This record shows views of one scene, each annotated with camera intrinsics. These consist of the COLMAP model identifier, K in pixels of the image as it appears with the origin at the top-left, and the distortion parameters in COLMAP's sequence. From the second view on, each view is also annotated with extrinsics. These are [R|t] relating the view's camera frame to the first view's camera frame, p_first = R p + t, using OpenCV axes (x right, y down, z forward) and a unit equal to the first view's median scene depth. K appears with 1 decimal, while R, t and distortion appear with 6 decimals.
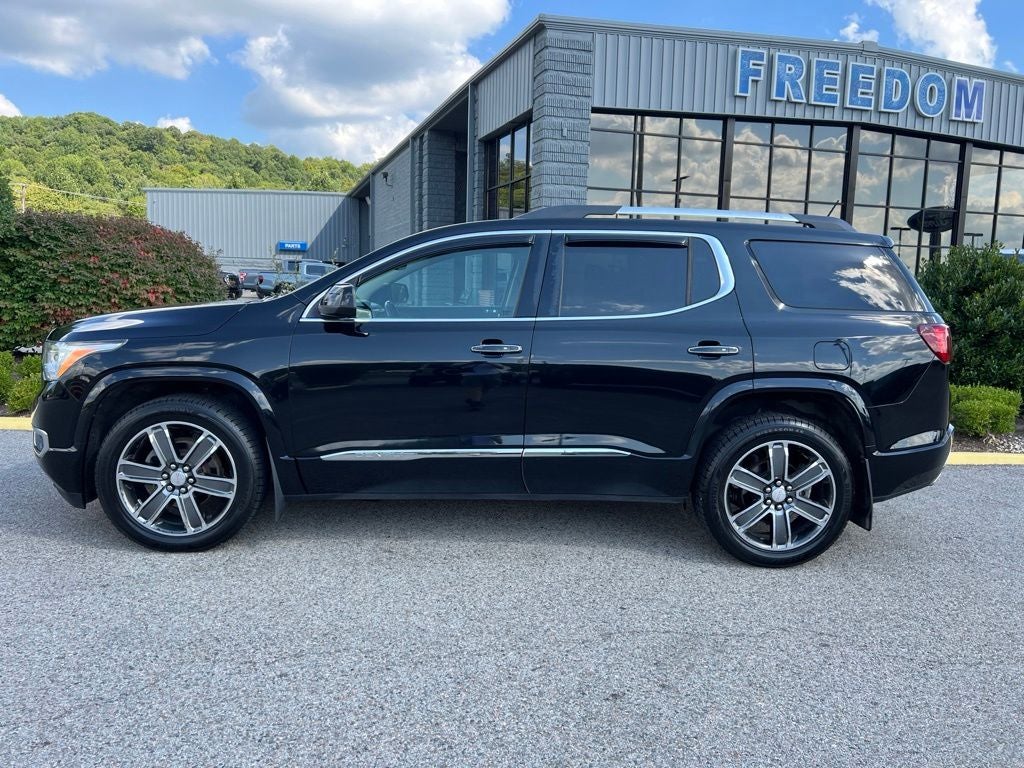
lens RADIAL K [[792.2, 0, 505.1], [0, 792.2, 381.9], [0, 0, 1]] dist [0.036515, -0.031759]
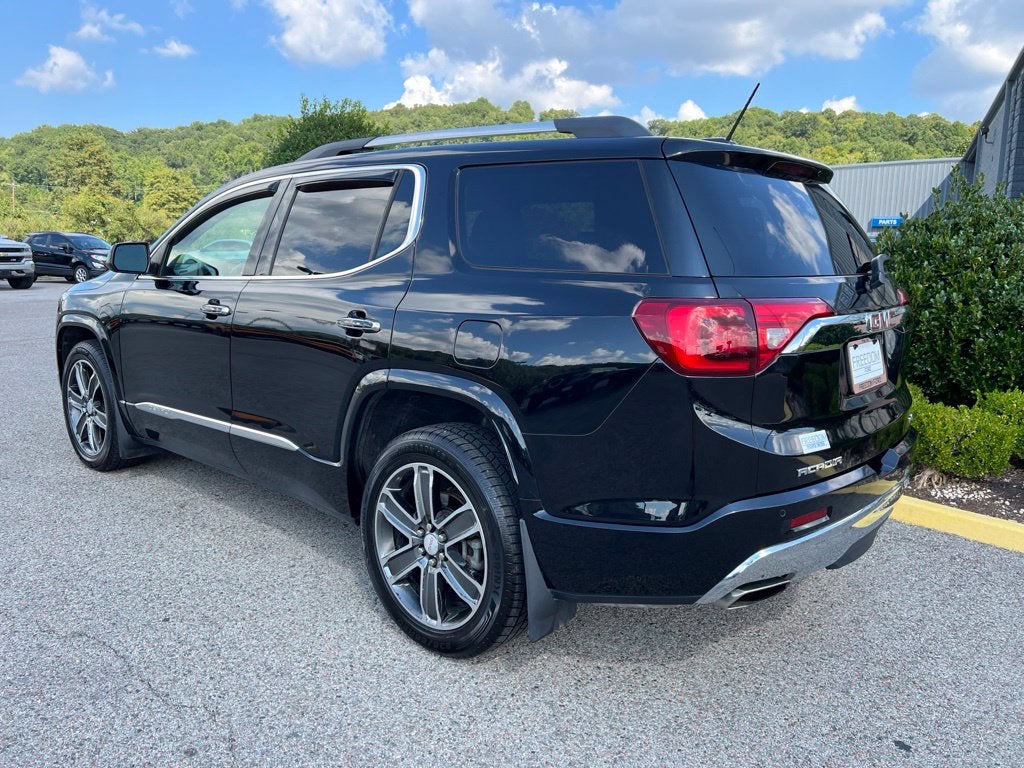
lens RADIAL K [[792.2, 0, 486.5], [0, 792.2, 364.2], [0, 0, 1]] dist [0.036515, -0.031759]
pose [[0.706213, 0.086800, -0.702658, 0.179267], [-0.087604, 0.995543, 0.034933, -0.007952], [0.702558, 0.036885, 0.710669, 0.118355]]
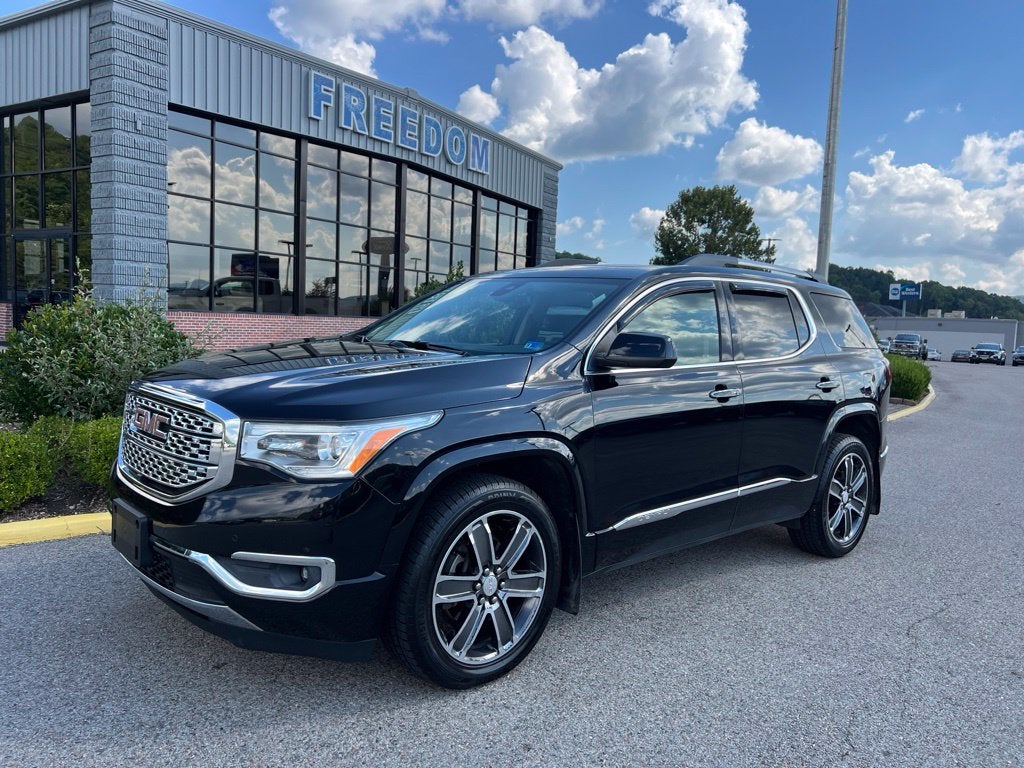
lens RADIAL K [[792.2, 0, 518.0], [0, 792.2, 380.1], [0, 0, 1]] dist [0.036515, -0.031759]
pose [[0.754661, -0.045513, 0.654534, -0.184612], [0.058233, 0.998300, 0.002276, -0.016086], [-0.653526, 0.036398, 0.756029, 0.083142]]
